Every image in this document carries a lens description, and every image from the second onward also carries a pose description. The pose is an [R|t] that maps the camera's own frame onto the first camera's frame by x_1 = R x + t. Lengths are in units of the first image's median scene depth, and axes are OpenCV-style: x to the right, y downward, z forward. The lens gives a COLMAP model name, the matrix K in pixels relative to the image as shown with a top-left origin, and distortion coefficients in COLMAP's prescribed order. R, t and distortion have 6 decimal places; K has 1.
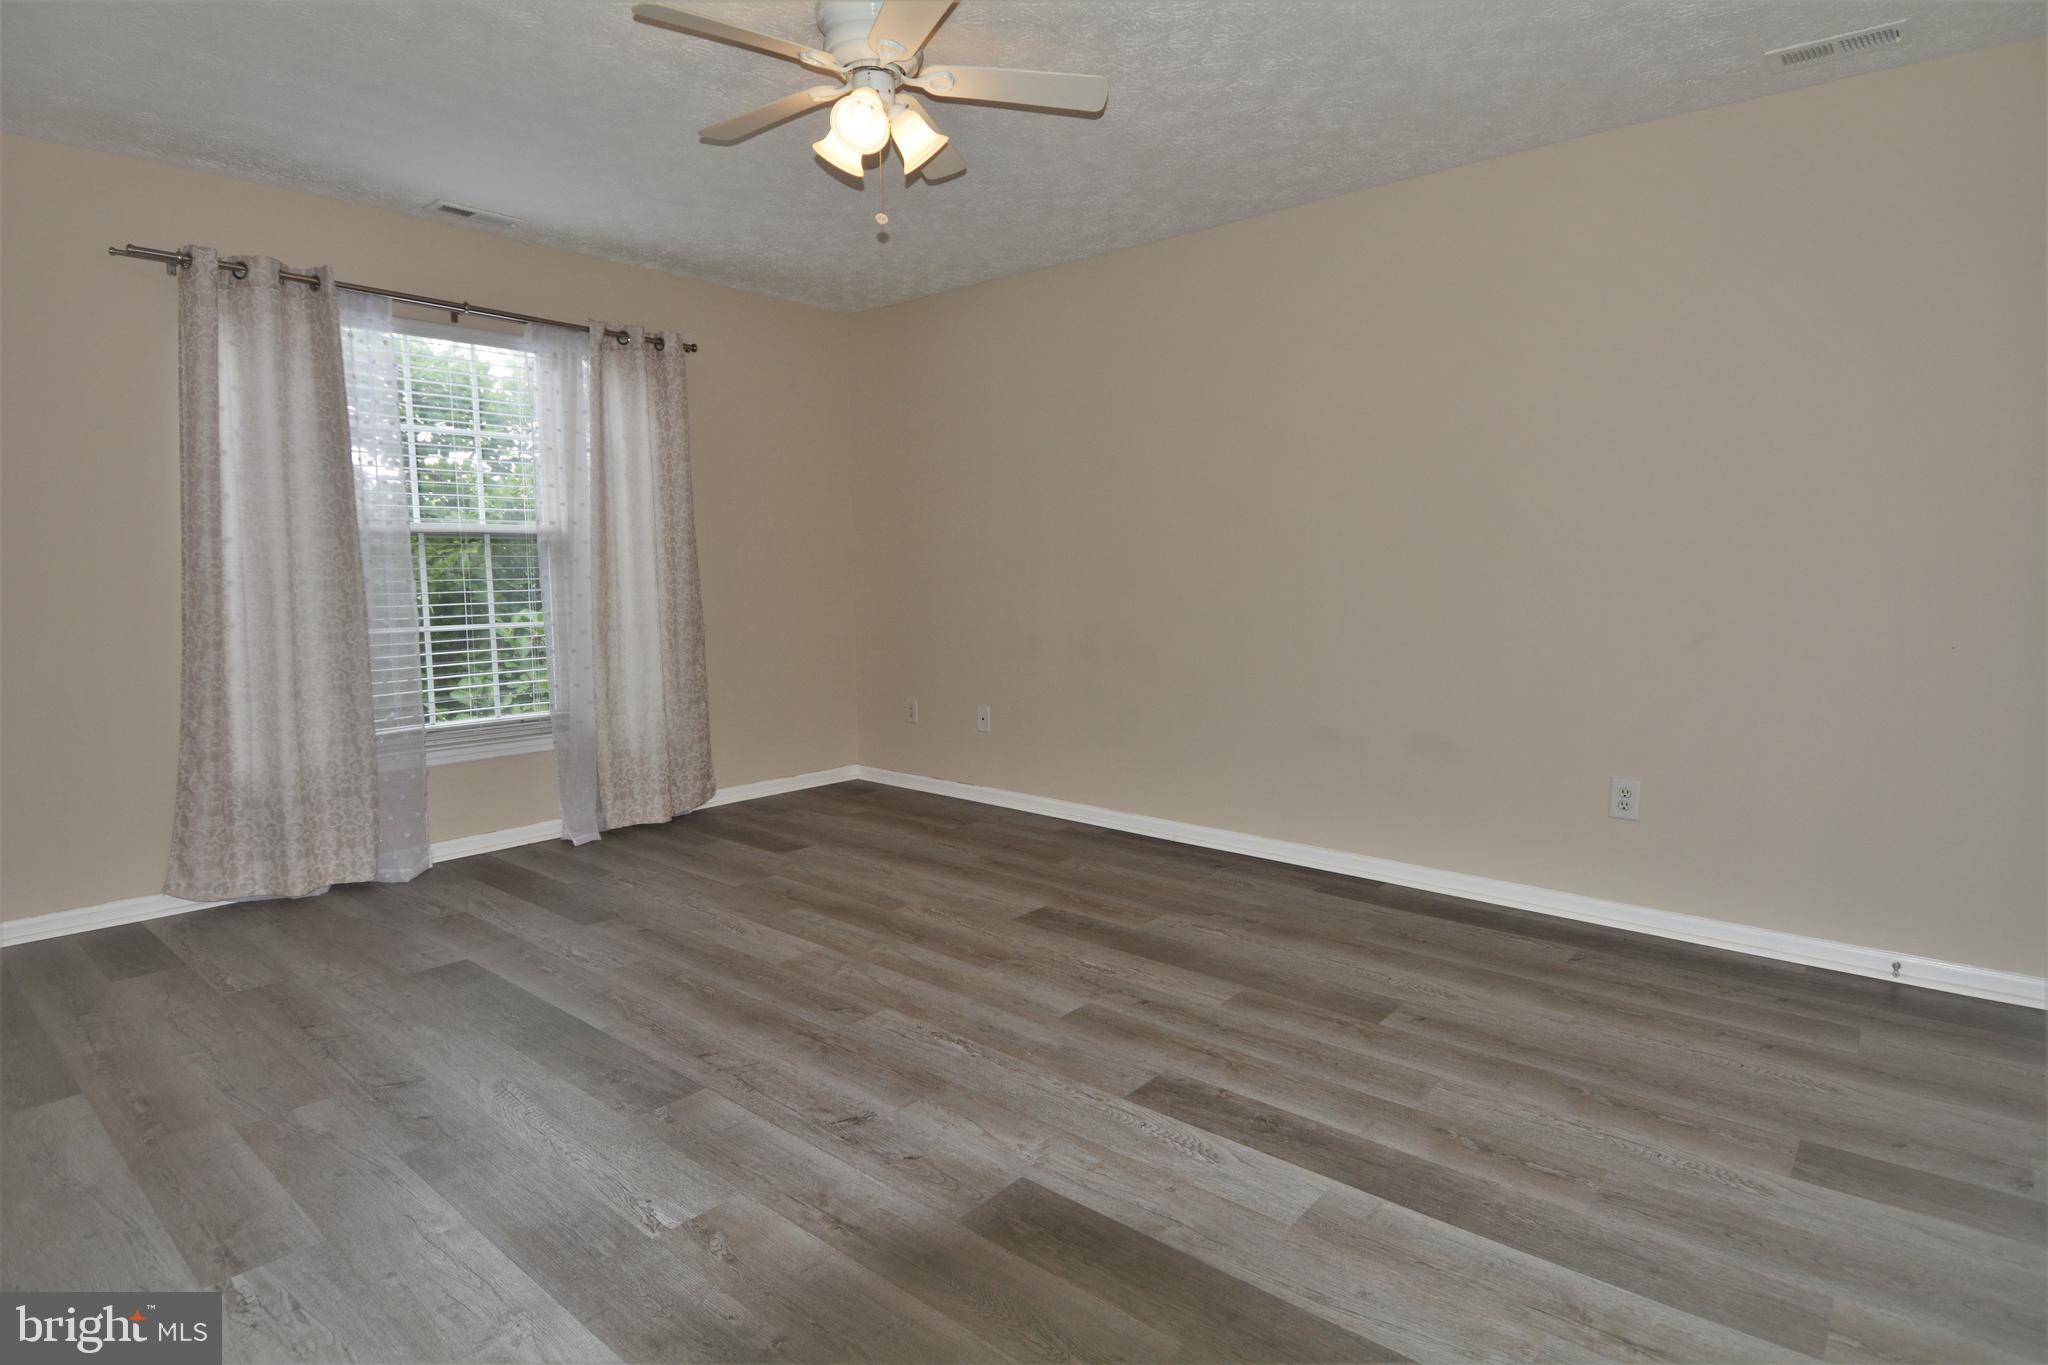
lens RADIAL K [[1070.1, 0, 1038.1], [0, 1070.1, 668.9], [0, 0, 1]] dist [0.049092, -0.051540]
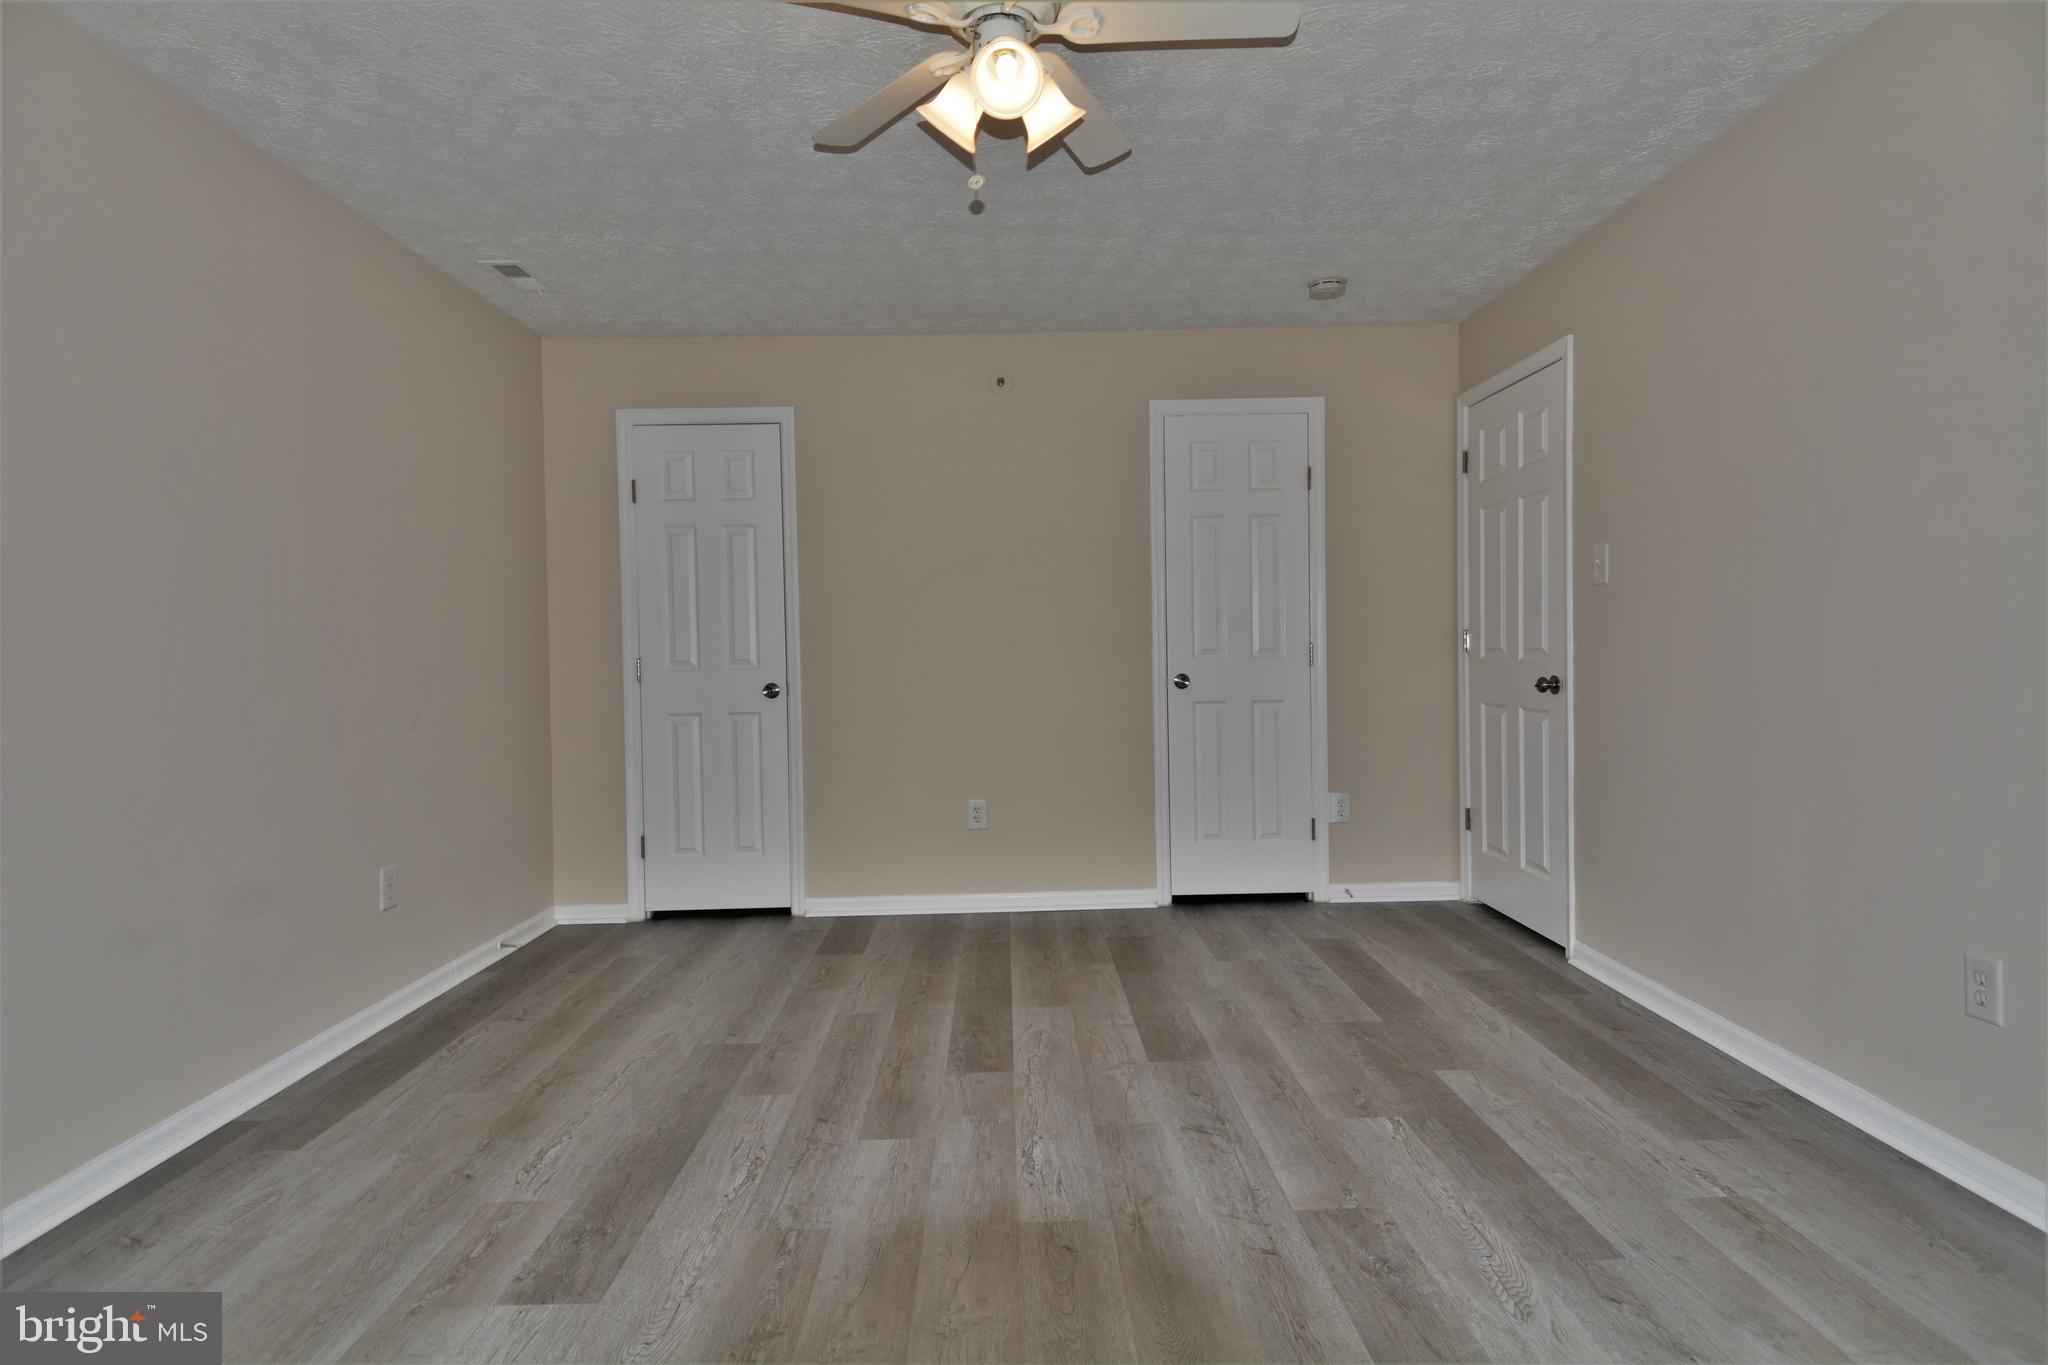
lens RADIAL K [[1070.1, 0, 1030.7], [0, 1070.1, 676.2], [0, 0, 1]] dist [0.049092, -0.051540]
pose [[-0.665149, -0.003923, 0.746701, -0.574700], [0.086912, 0.992783, 0.082636, -0.100647], [-0.741636, 0.119862, -0.660007, 1.177409]]
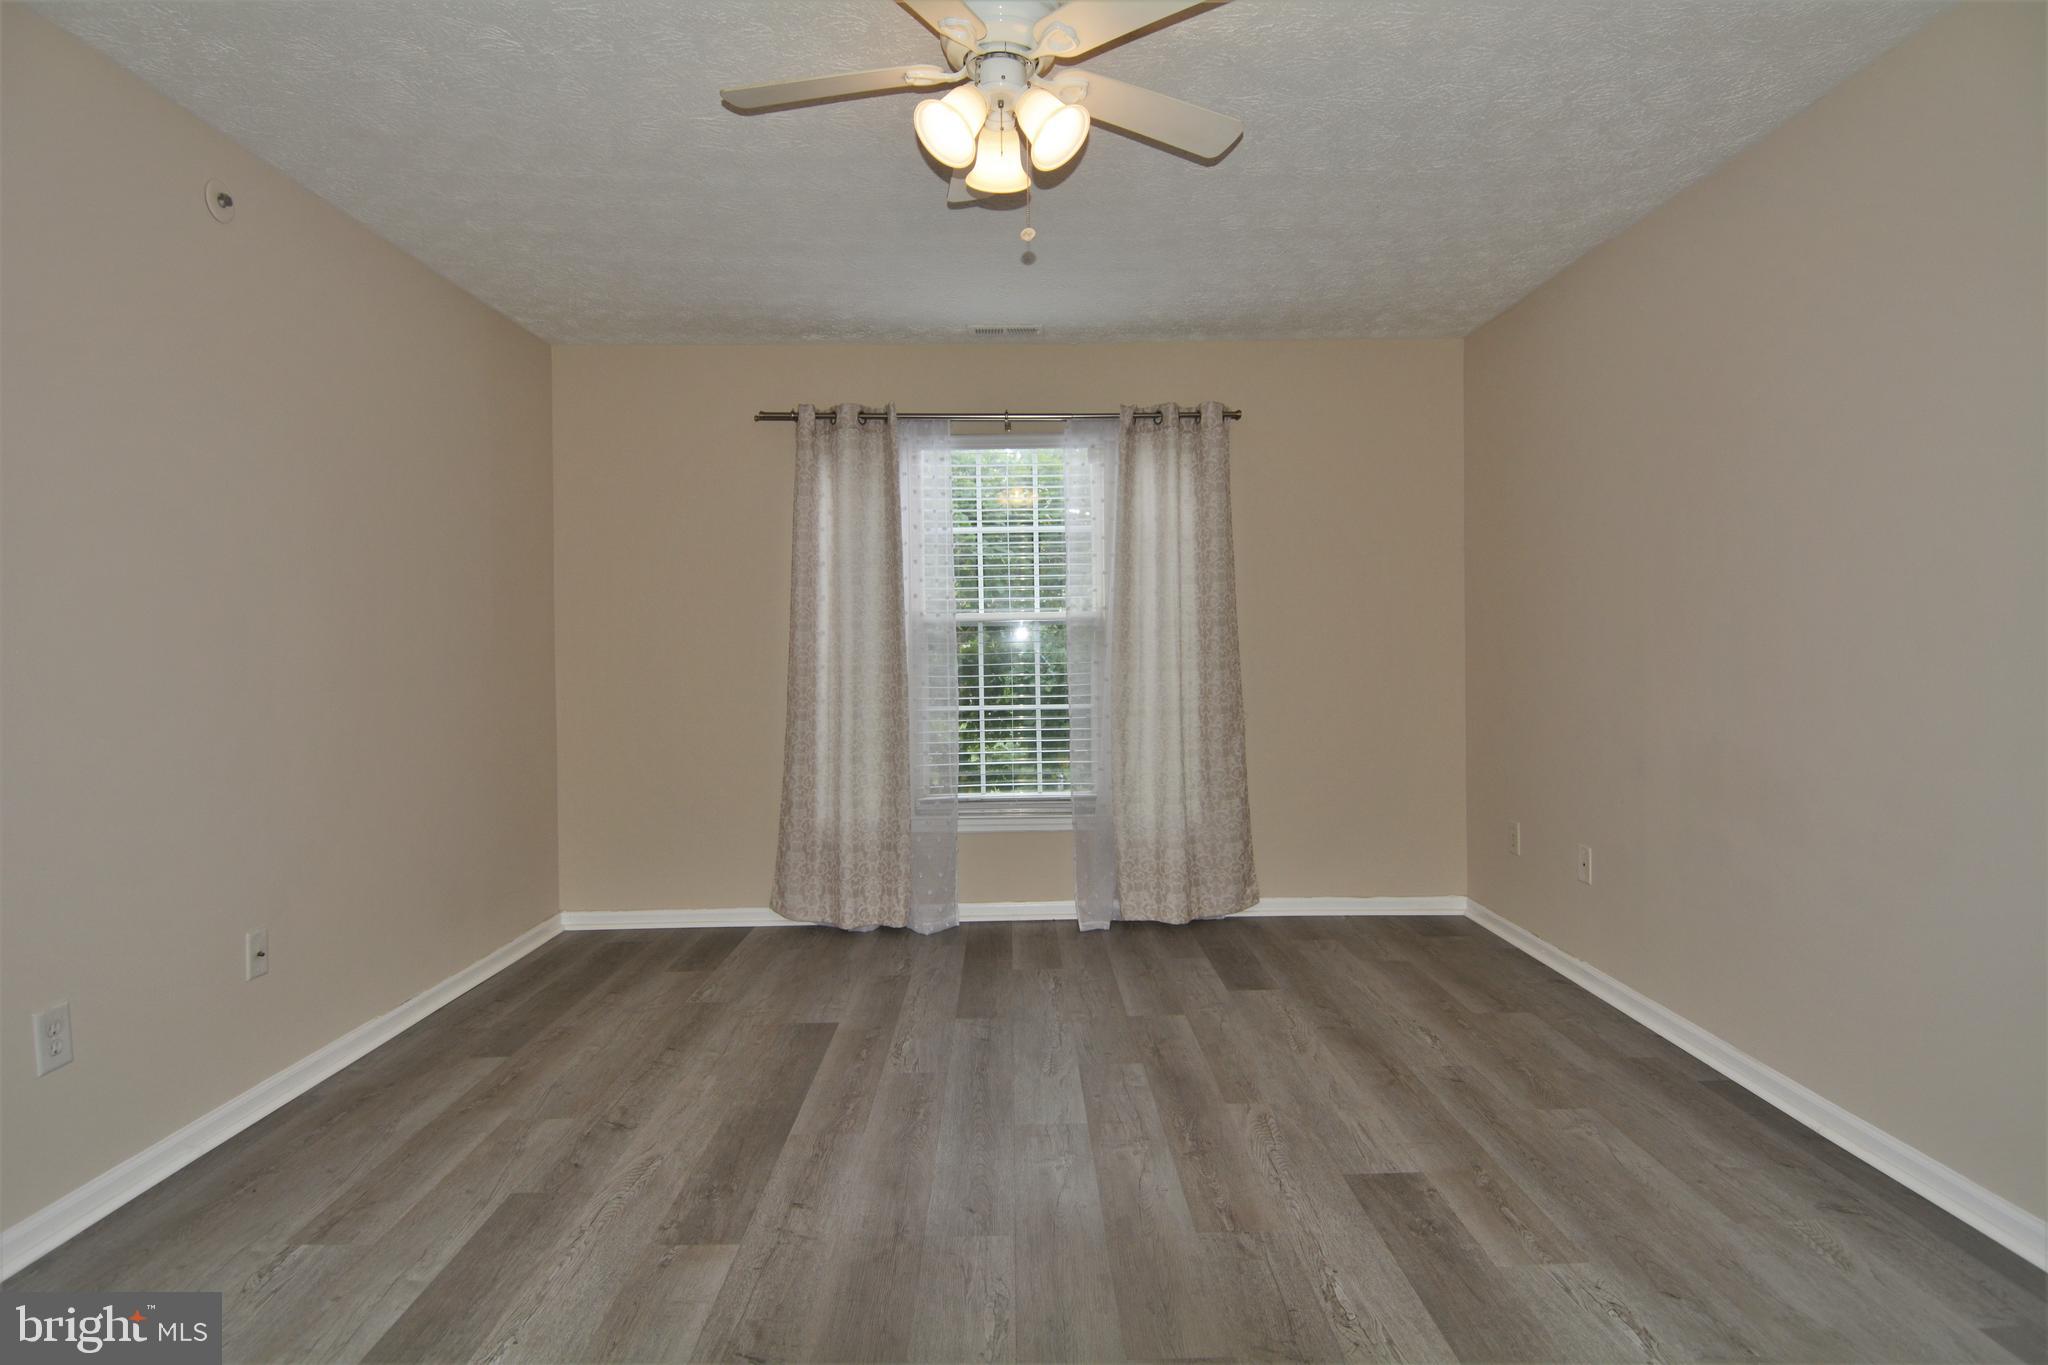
lens RADIAL K [[1070.1, 0, 1031.0], [0, 1070.1, 664.1], [0, 0, 1]] dist [0.049092, -0.051540]
pose [[0.659610, 0.010877, -0.751529, 0.362672], [-0.061782, 0.997296, -0.039792, -0.050272], [0.749064, 0.072678, 0.658499, 0.383156]]
